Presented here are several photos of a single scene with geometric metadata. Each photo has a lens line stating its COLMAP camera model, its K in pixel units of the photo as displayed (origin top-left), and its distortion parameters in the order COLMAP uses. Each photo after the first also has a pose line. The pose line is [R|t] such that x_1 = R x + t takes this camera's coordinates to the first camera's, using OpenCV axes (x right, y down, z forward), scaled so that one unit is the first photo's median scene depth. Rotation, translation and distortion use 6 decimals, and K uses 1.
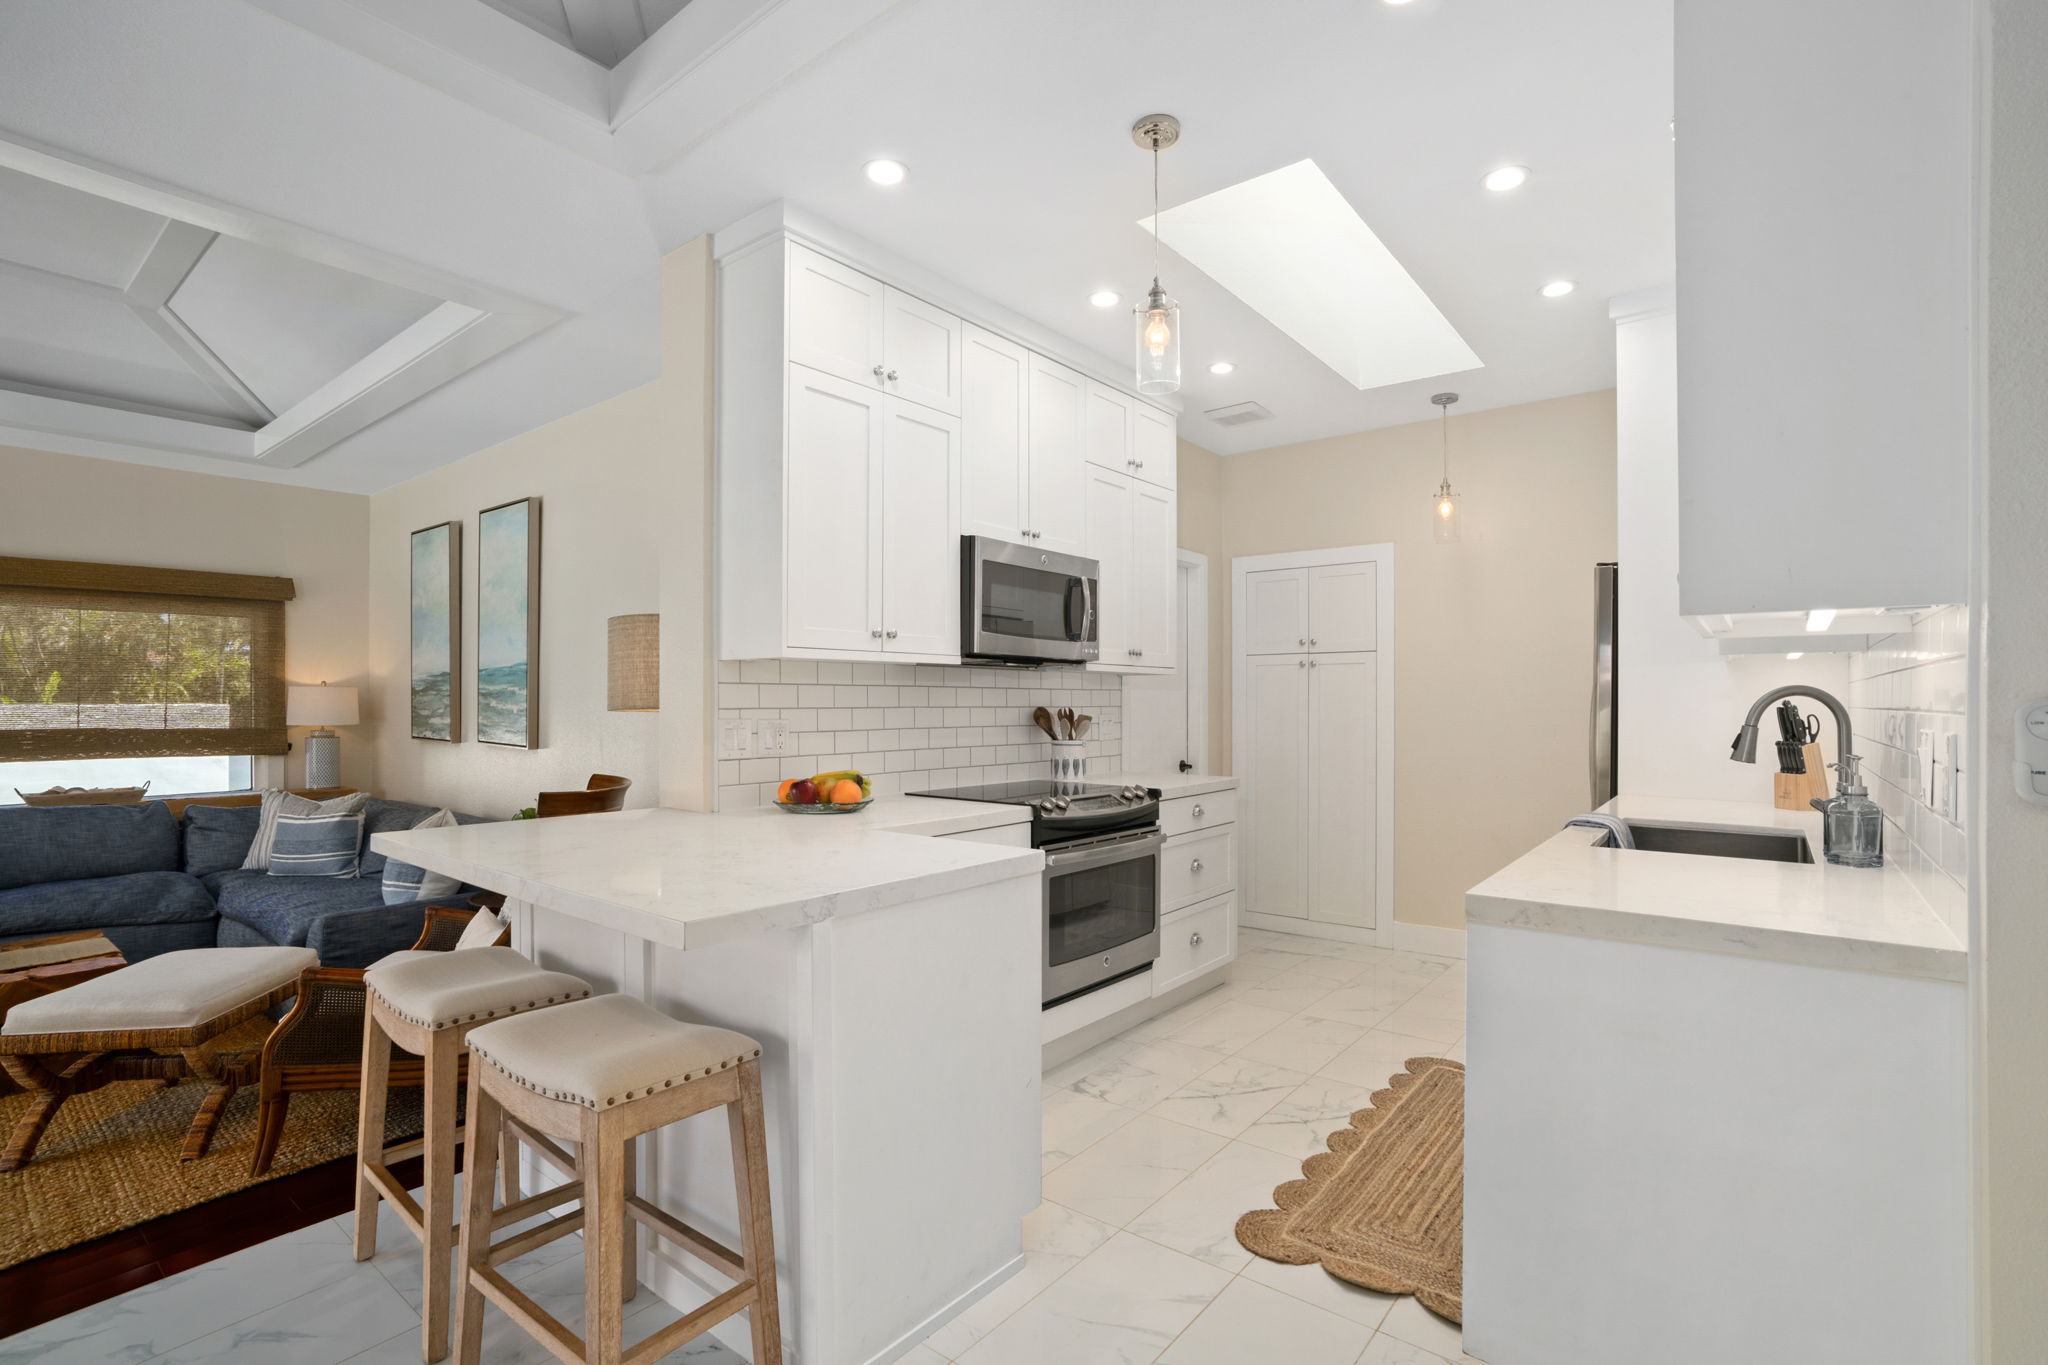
lens RADIAL K [[968.2, 0, 1022.1], [0, 968.2, 697.0], [0, 0, 1]] dist [-0.059880, 0.030106]
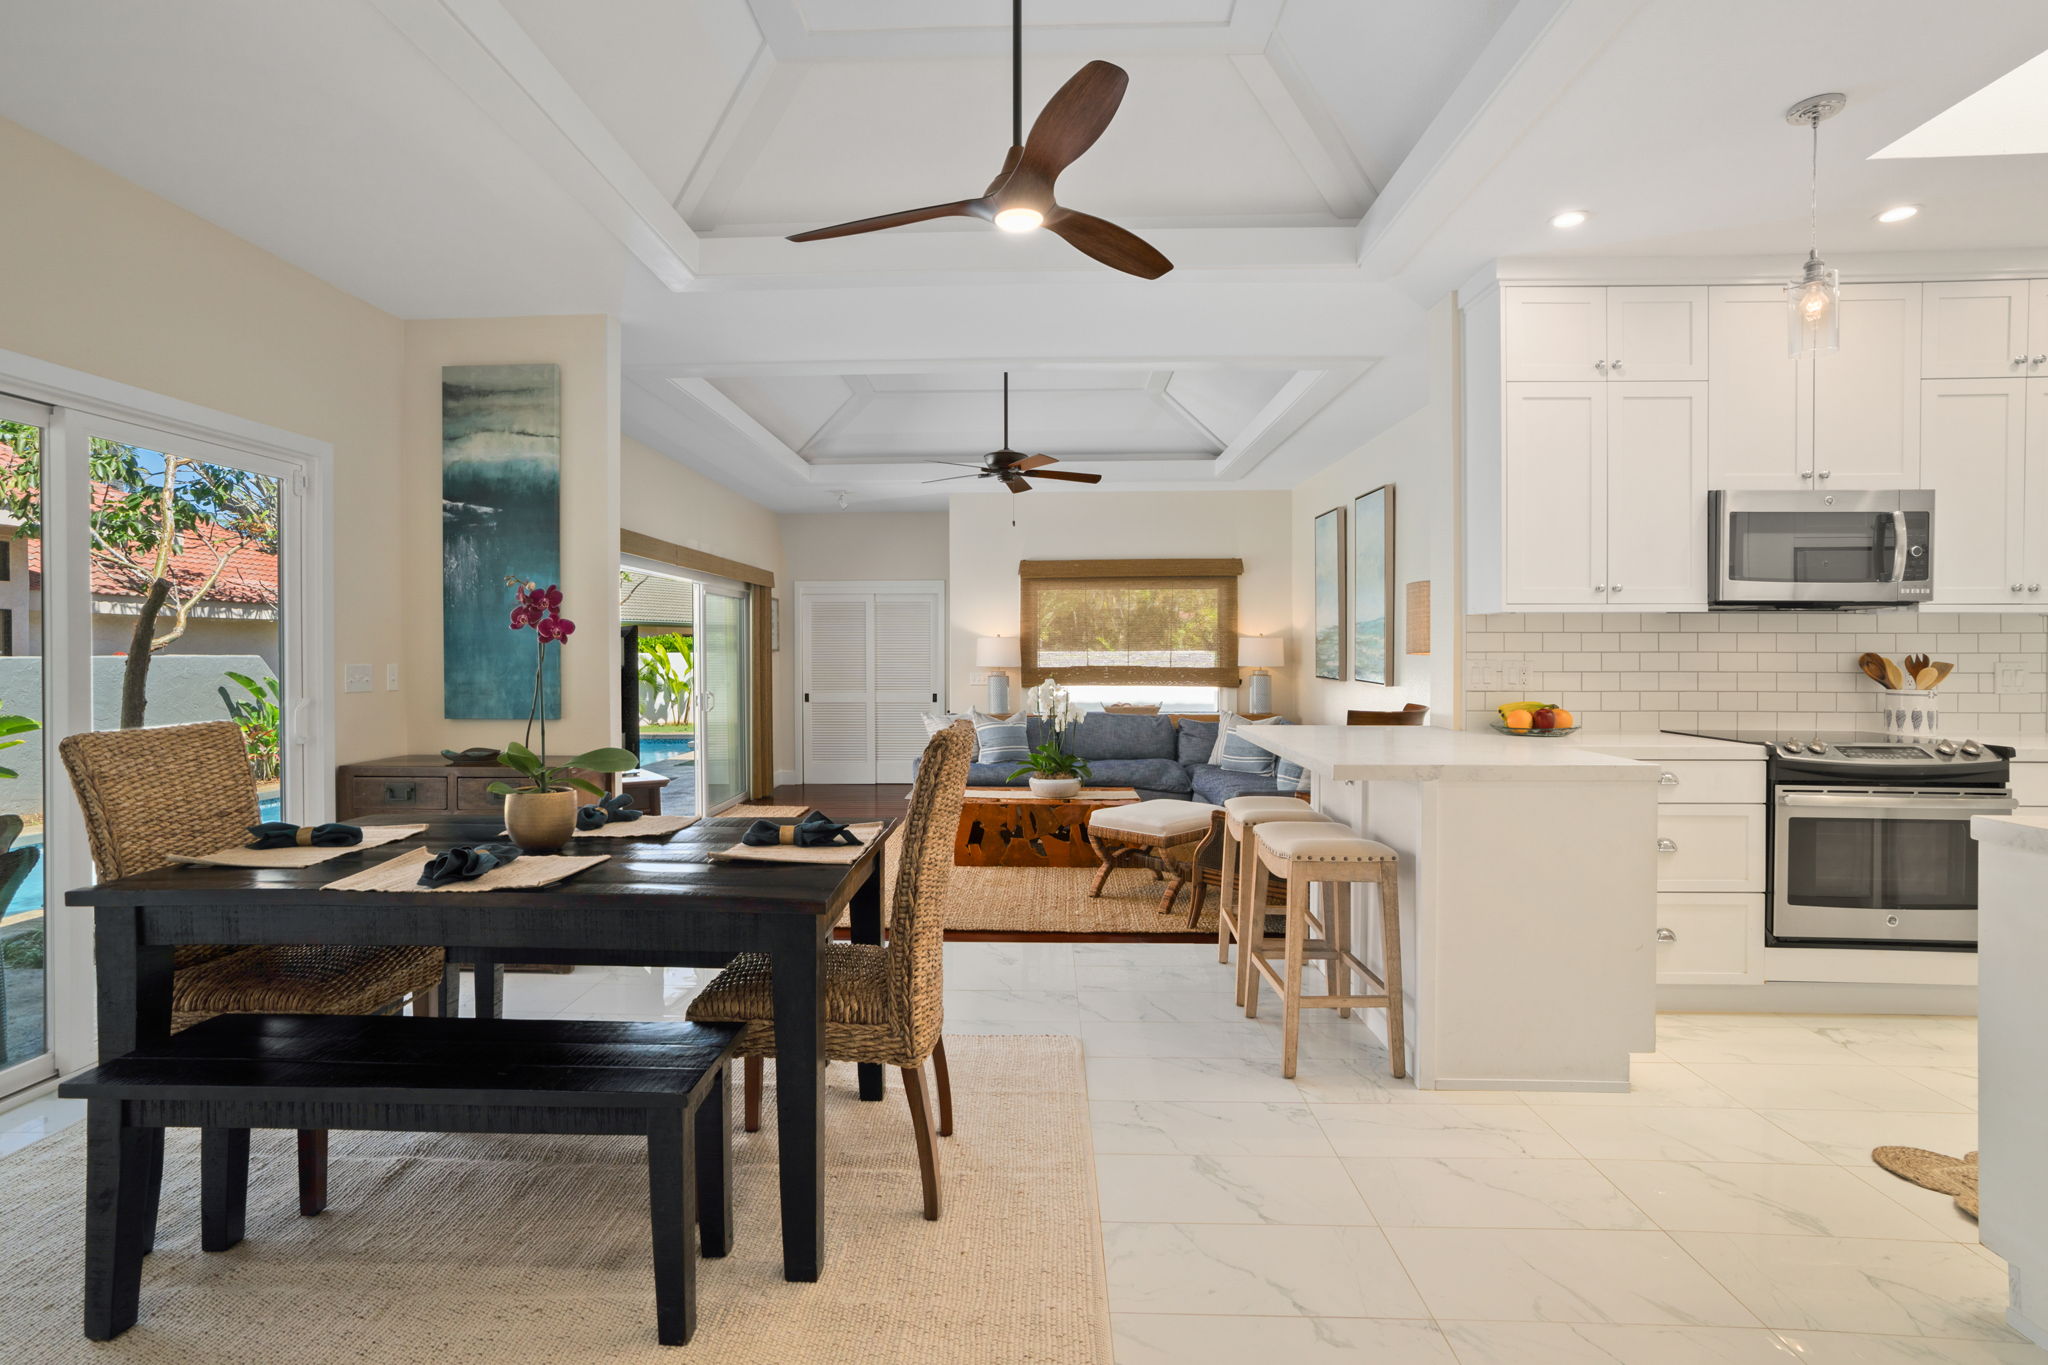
lens RADIAL K [[1036.1, 0, 985.7], [0, 1036.1, 653.8], [0, 0, 1]] dist [-0.049223, 0.037481]
pose [[0.587591, 0.003187, -0.809152, 0.327078], [0.002359, 0.999981, 0.005652, 0.003937], [0.809155, -0.005230, 0.587572, -0.267564]]
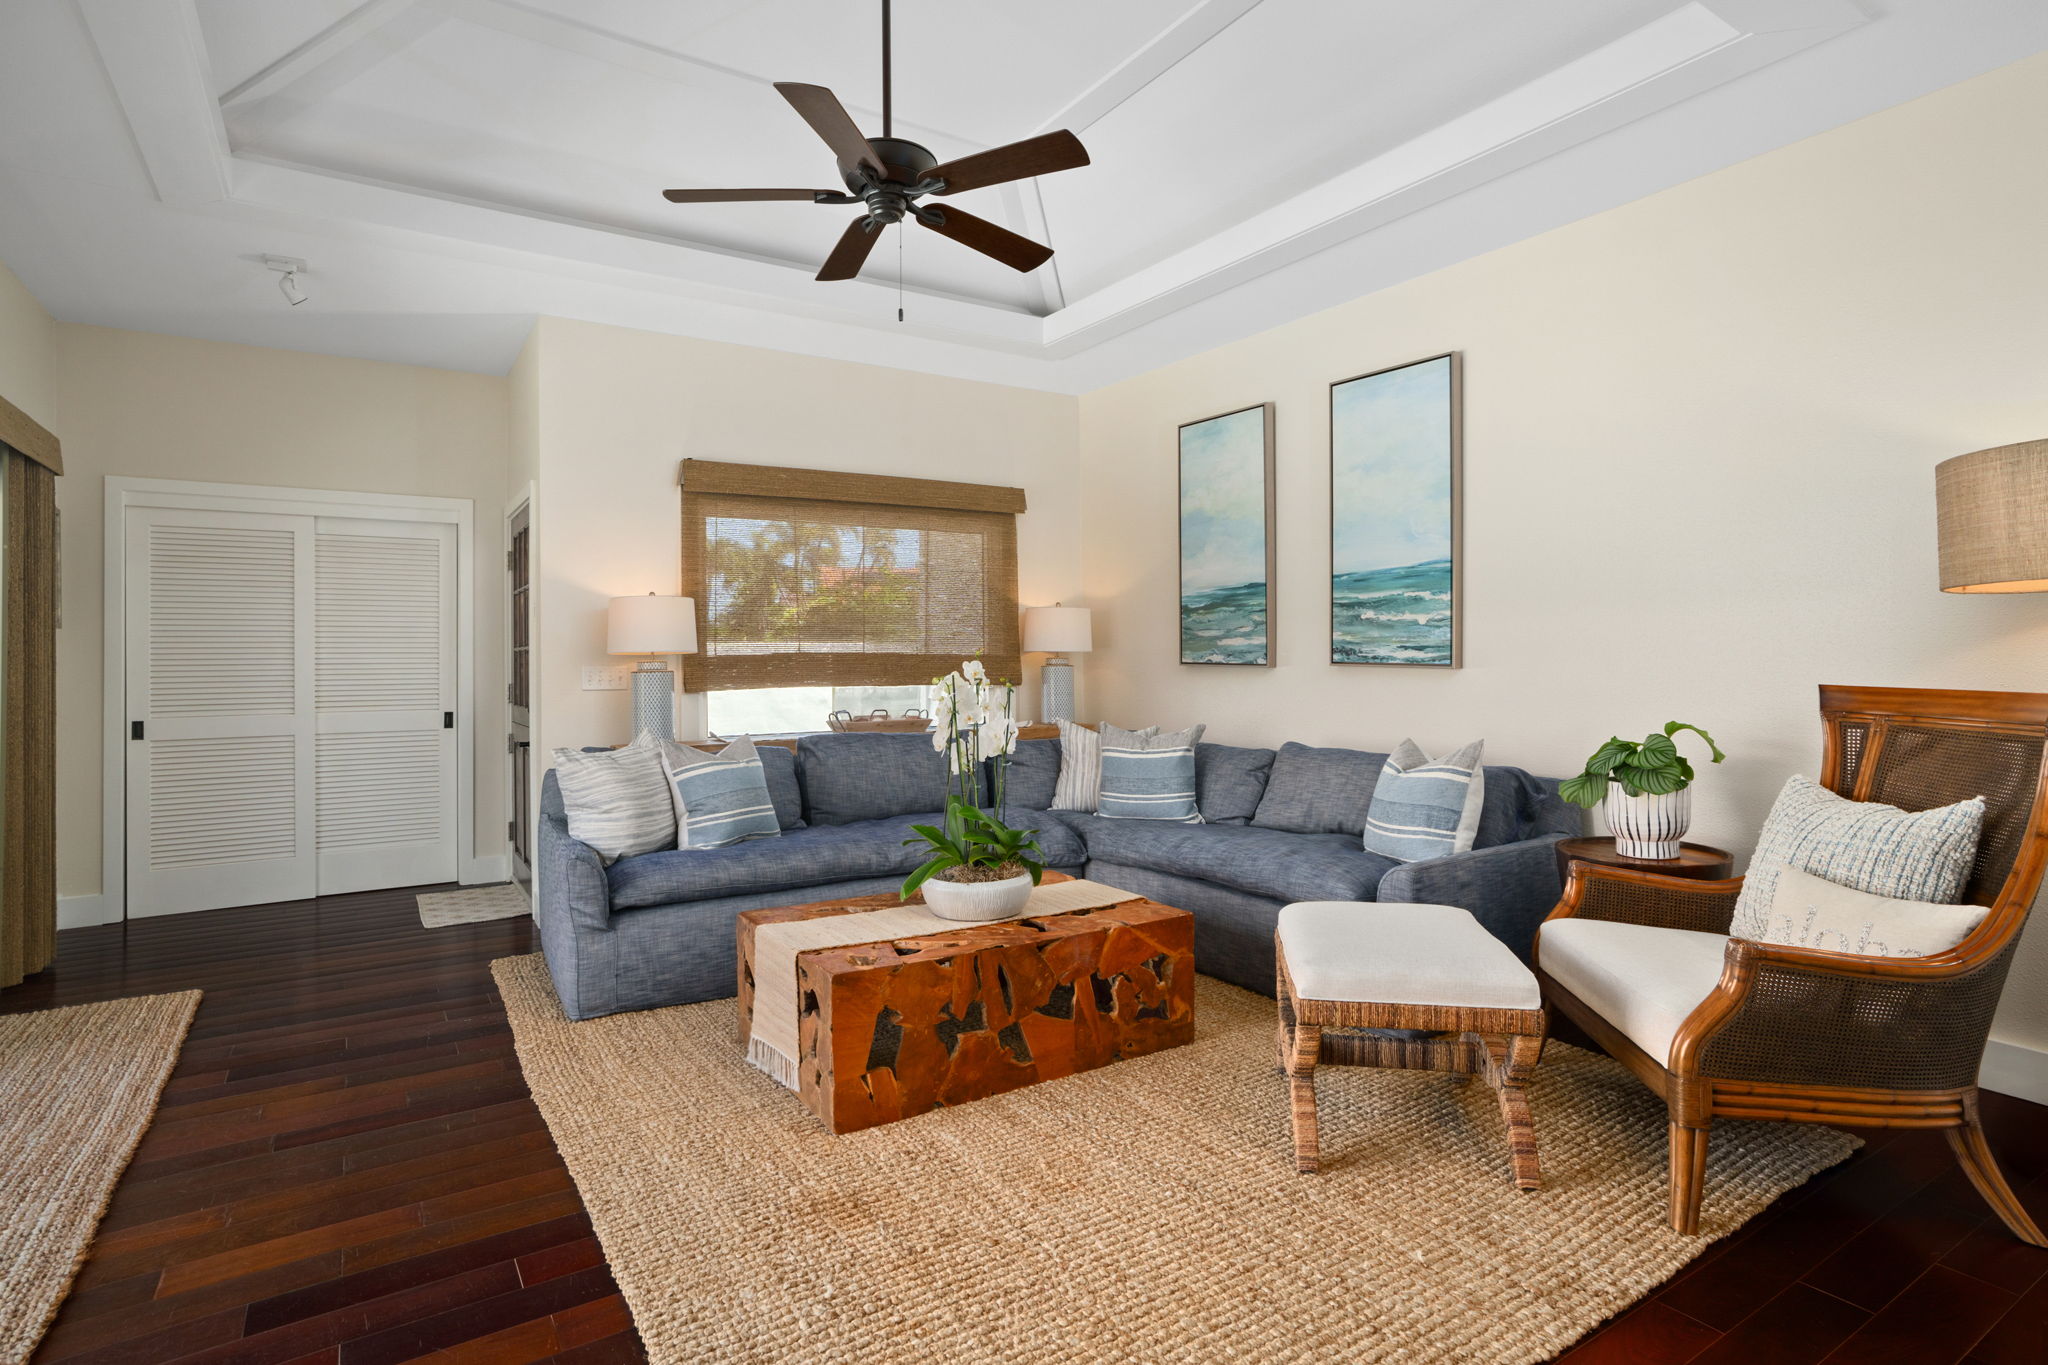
lens RADIAL K [[1036.1, 0, 985.7], [0, 1036.1, 653.8], [0, 0, 1]] dist [-0.049223, 0.037481]
pose [[0.950896, -0.008640, -0.309391, -0.754283], [0.007389, 0.999959, -0.005214, 0.053931], [0.309423, 0.002672, 0.950921, 0.078998]]
